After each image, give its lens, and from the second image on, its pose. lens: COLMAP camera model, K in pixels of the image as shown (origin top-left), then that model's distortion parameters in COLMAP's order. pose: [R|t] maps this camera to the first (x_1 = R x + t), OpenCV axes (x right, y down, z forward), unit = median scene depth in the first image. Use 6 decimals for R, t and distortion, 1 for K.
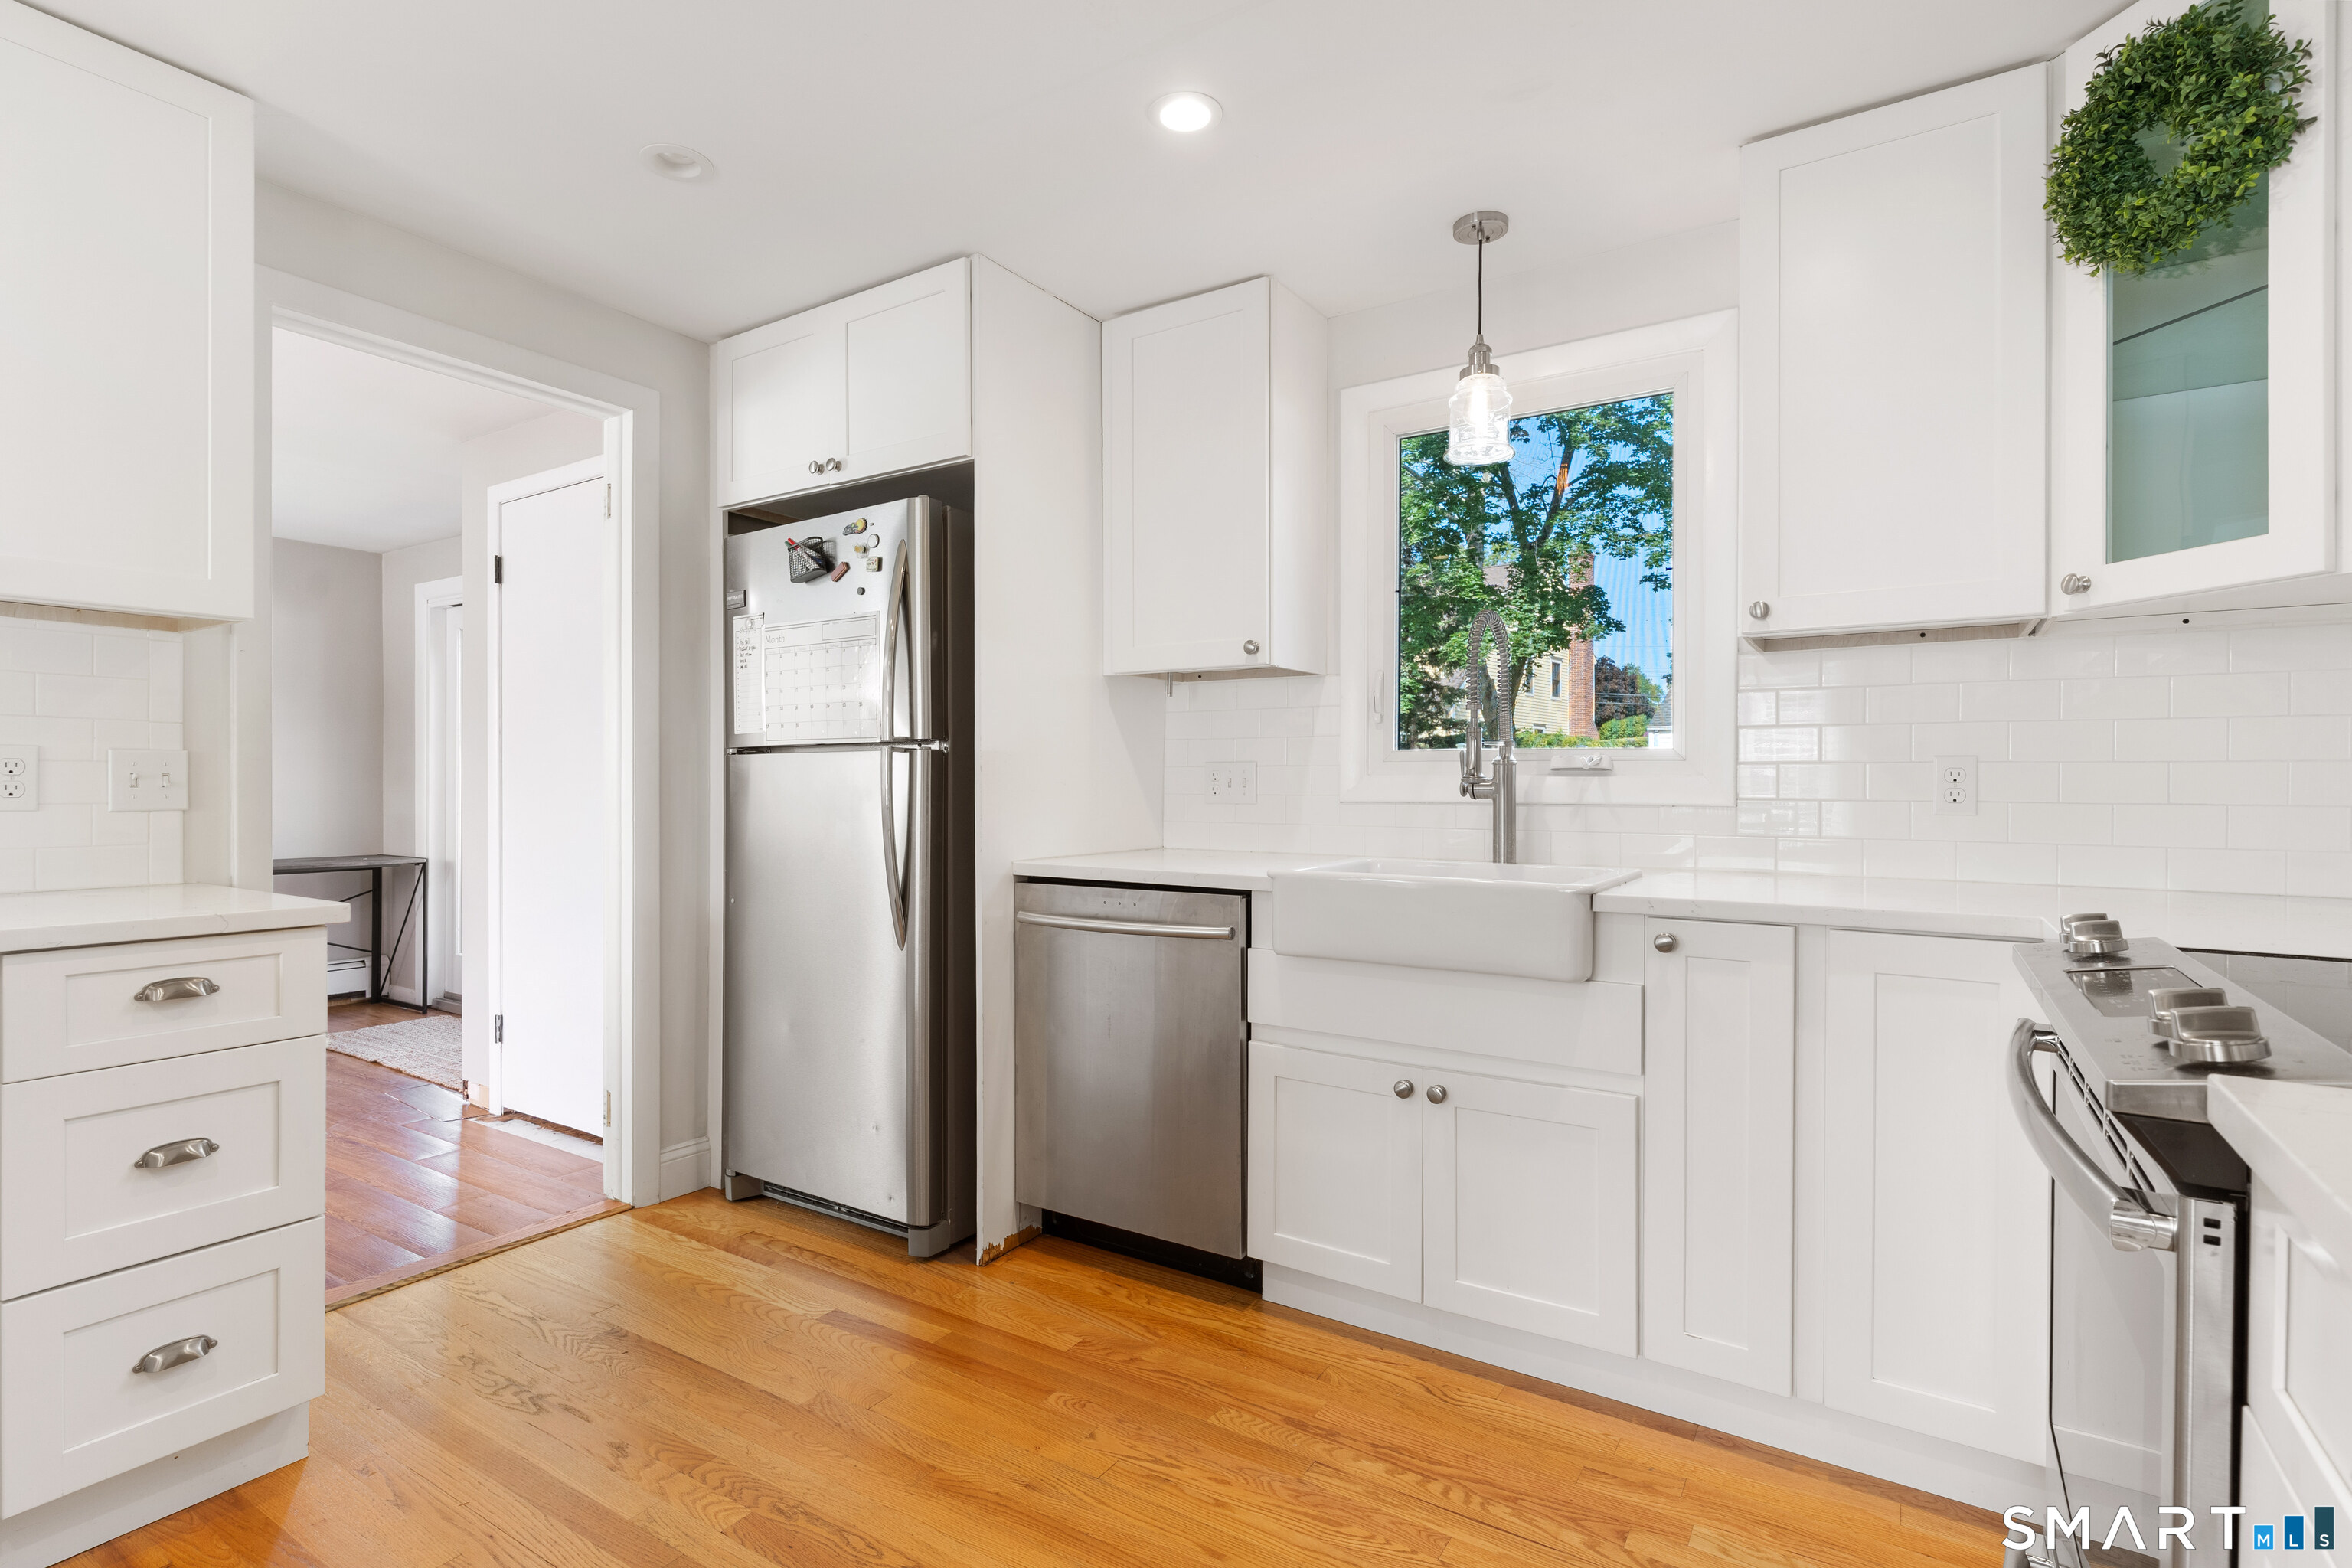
lens RADIAL K [[1128.1, 0, 1183.2], [0, 1128.1, 788.9], [0, 0, 1]] dist [0.006138, 0.000481]
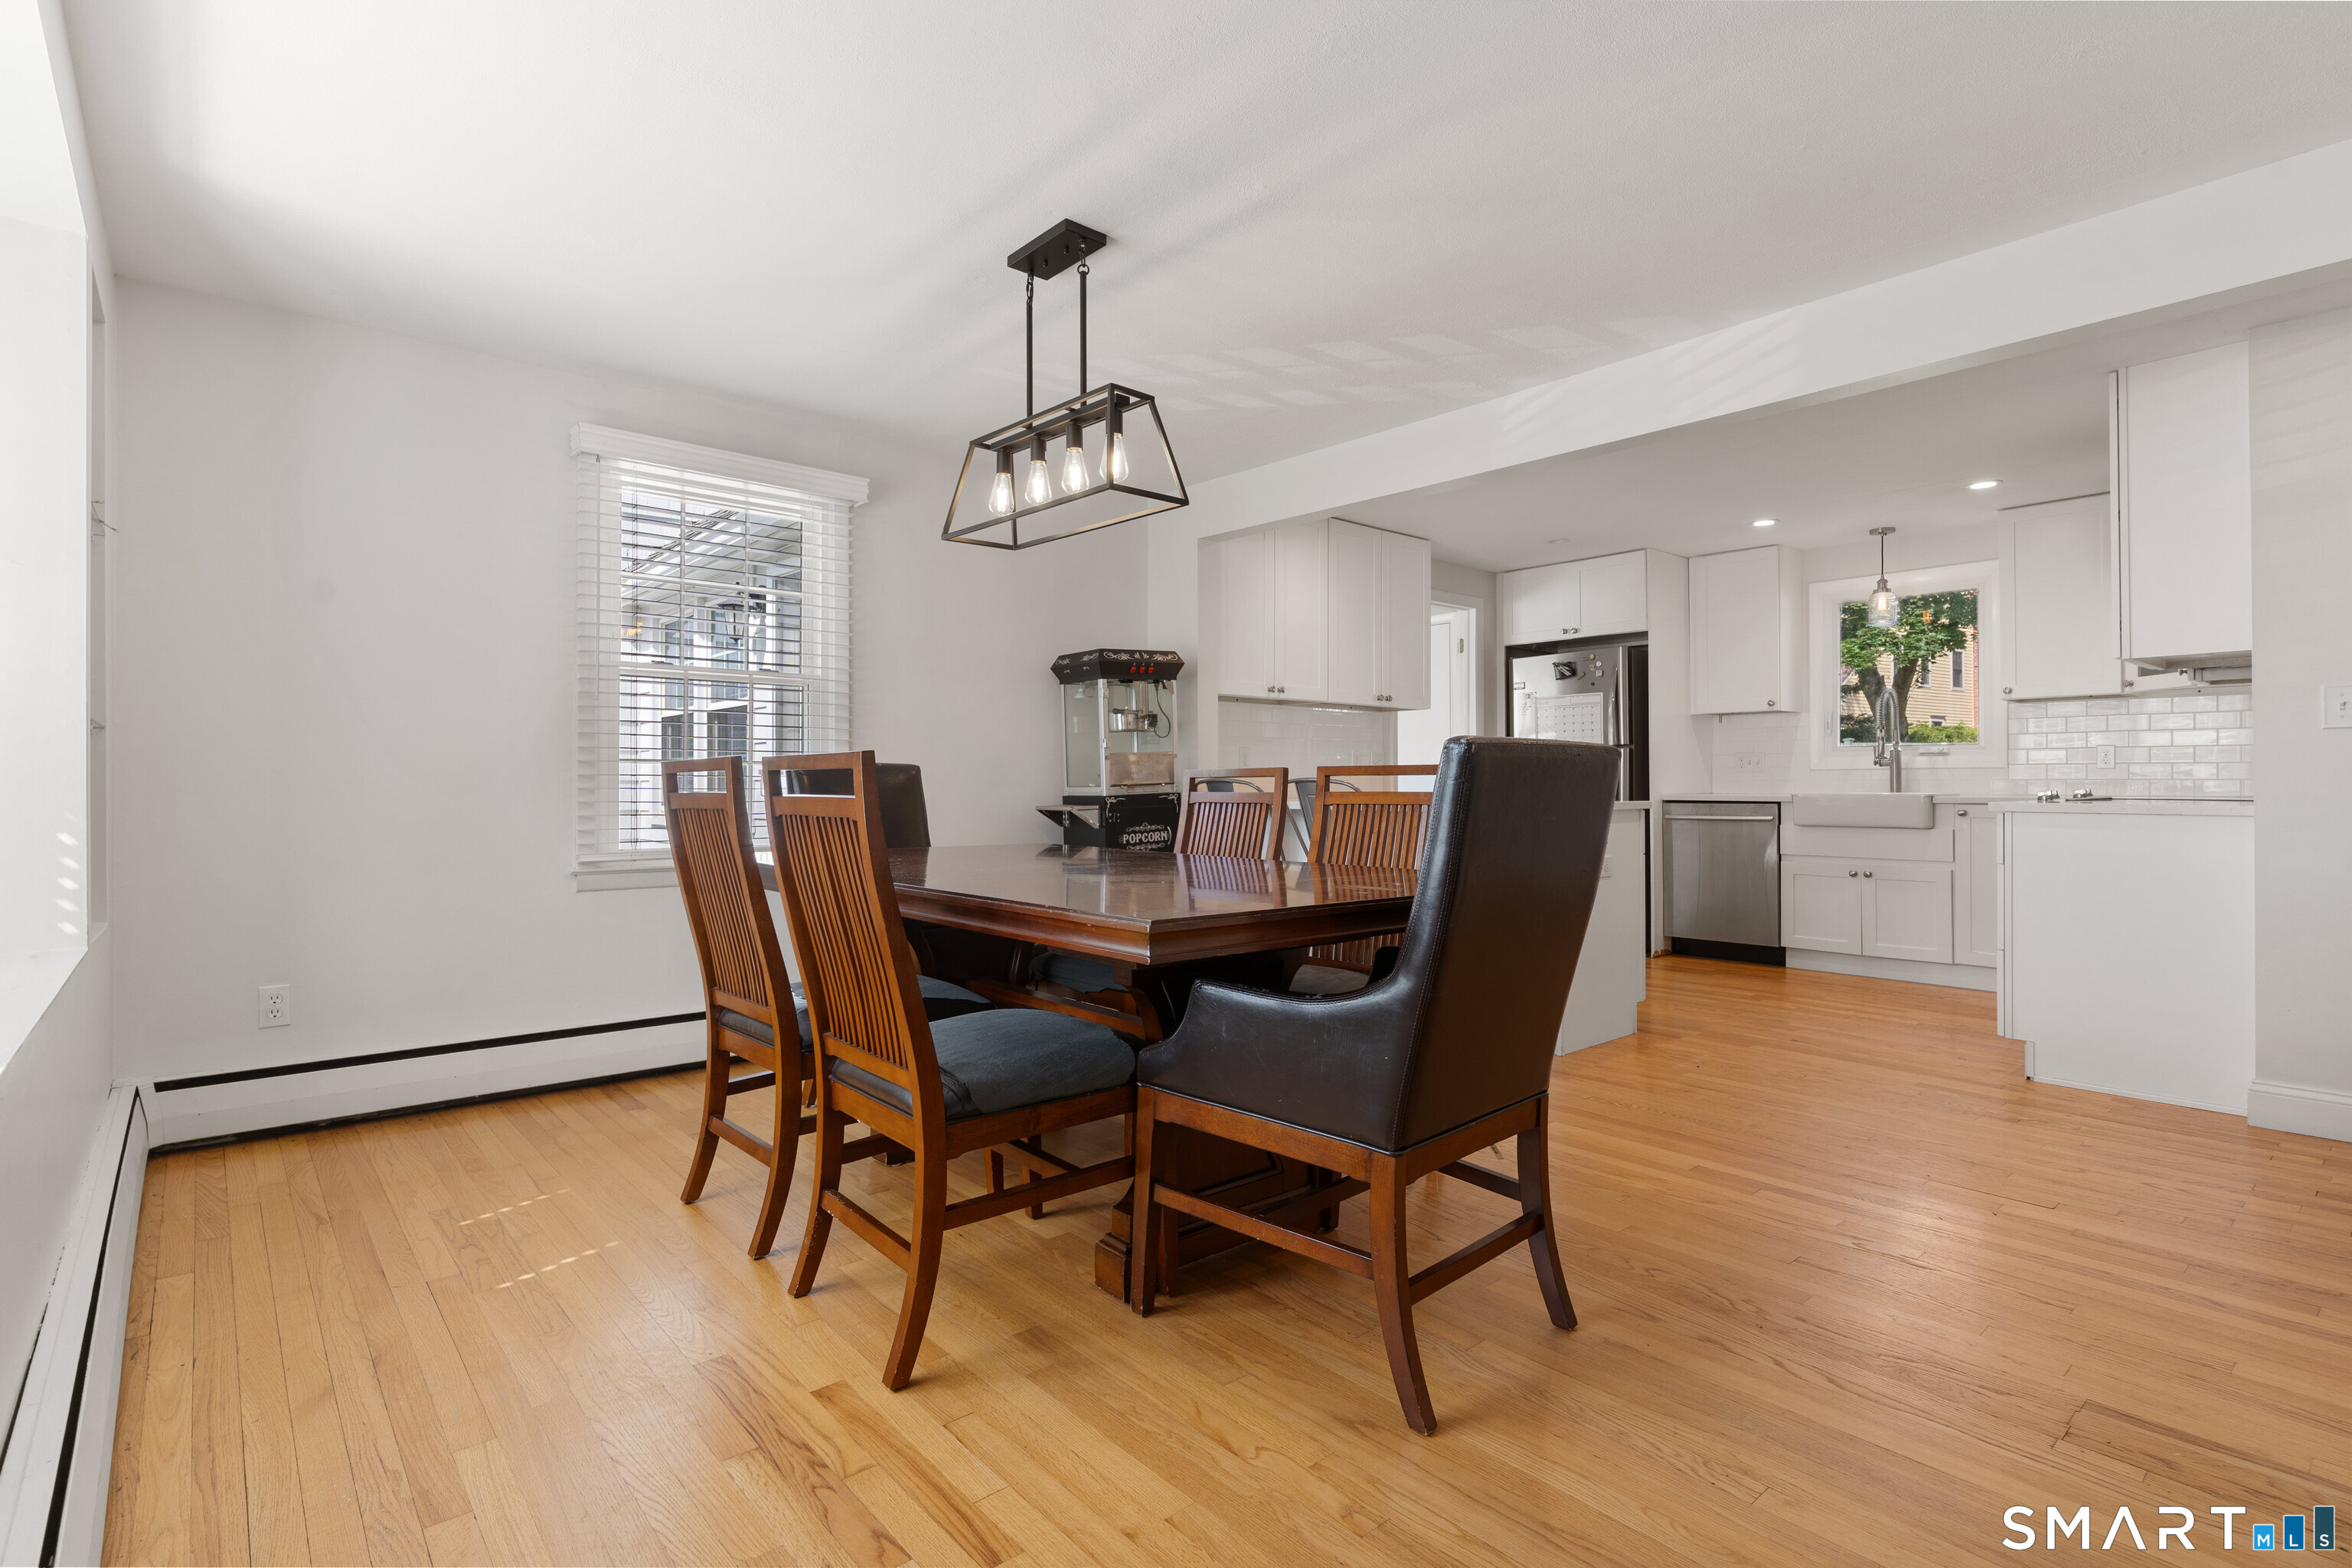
lens RADIAL K [[1128.1, 0, 1163.0], [0, 1128.1, 779.2], [0, 0, 1]] dist [0.006138, 0.000481]
pose [[0.955861, -0.004928, -0.293778, -0.445988], [0.002181, 0.999951, -0.009678, 0.051924], [0.293811, 0.008610, 0.955825, -1.573217]]
